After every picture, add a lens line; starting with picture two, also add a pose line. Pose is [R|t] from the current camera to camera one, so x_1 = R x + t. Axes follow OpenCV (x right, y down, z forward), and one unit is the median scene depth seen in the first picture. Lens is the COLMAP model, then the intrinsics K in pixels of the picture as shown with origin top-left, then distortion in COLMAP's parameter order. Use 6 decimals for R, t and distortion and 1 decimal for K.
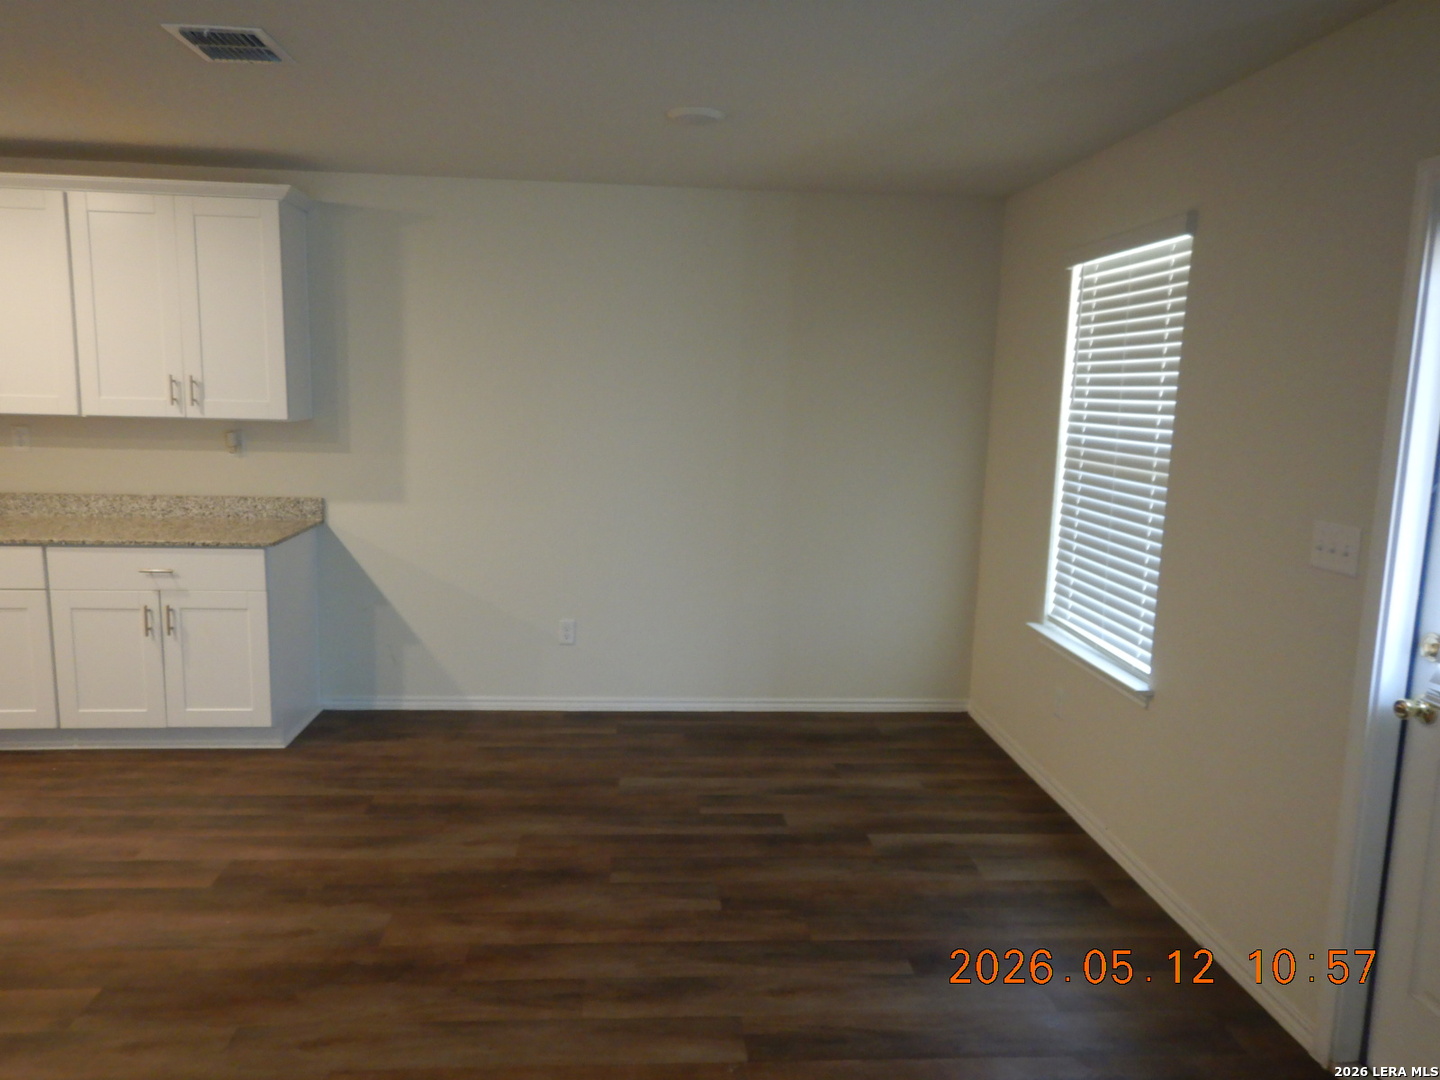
lens RADIAL K [[1036.4, 0, 718.5], [0, 1036.4, 539.5], [0, 0, 1]] dist [0.013202, 0.001718]
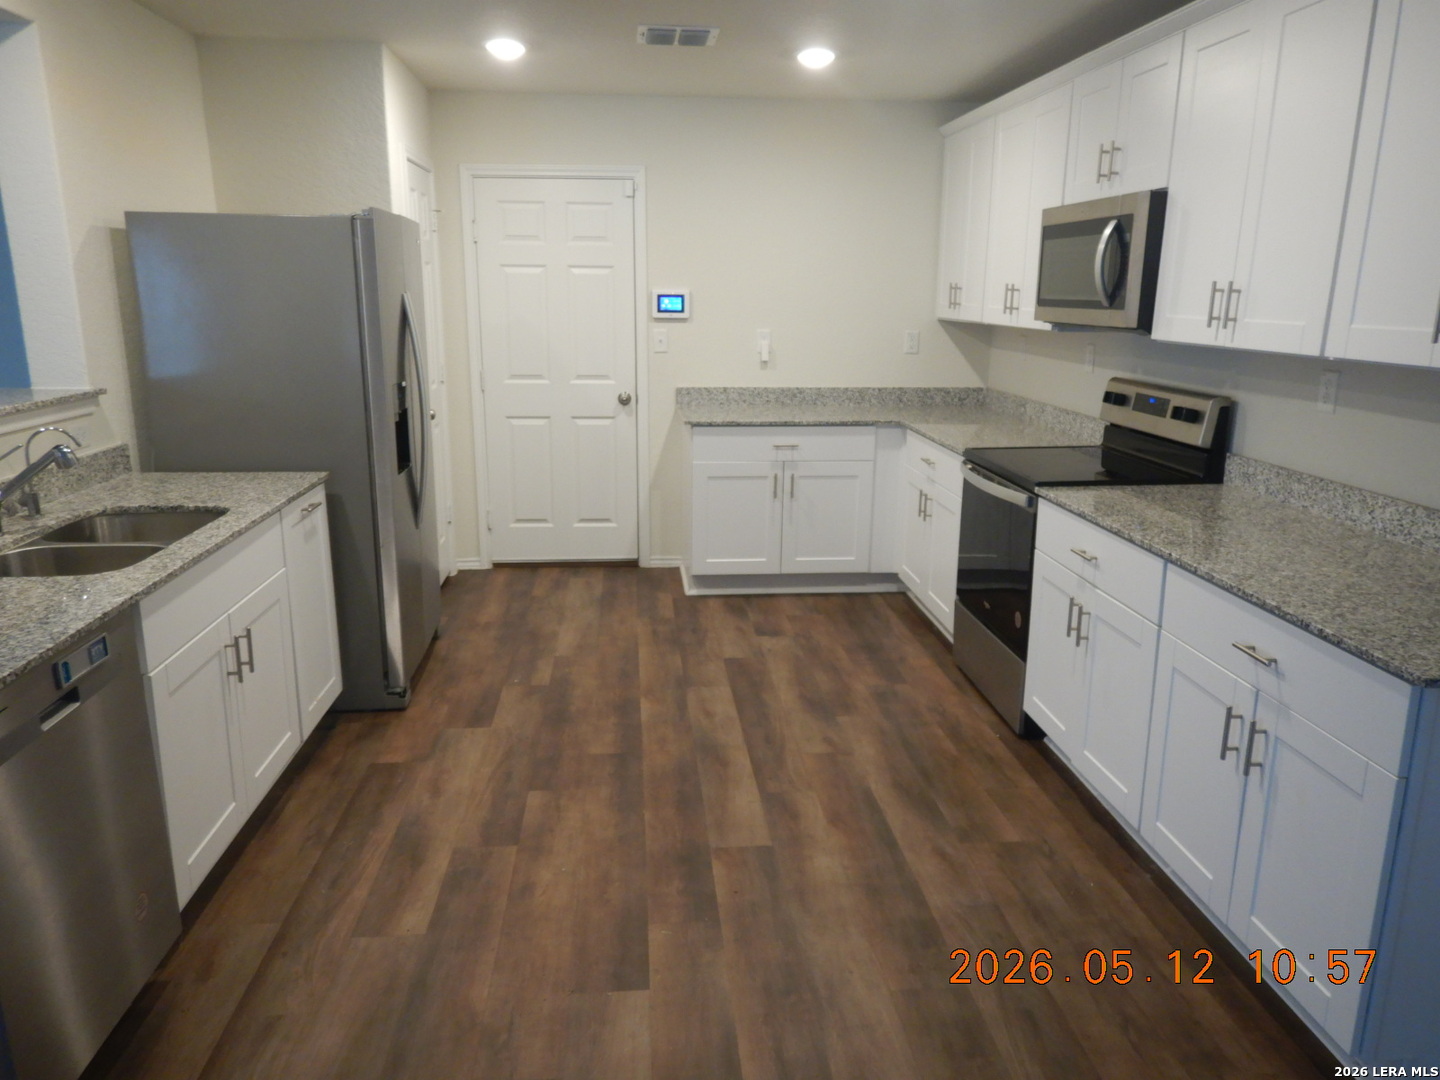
lens RADIAL K [[1036.4, 0, 720.4], [0, 1036.4, 533.8], [0, 0, 1]] dist [0.013202, 0.001718]
pose [[0.007402, 0.206904, -0.978333, -0.032172], [-0.157117, 0.966449, 0.203202, -0.093261], [0.987552, 0.152209, 0.039662, 0.690221]]
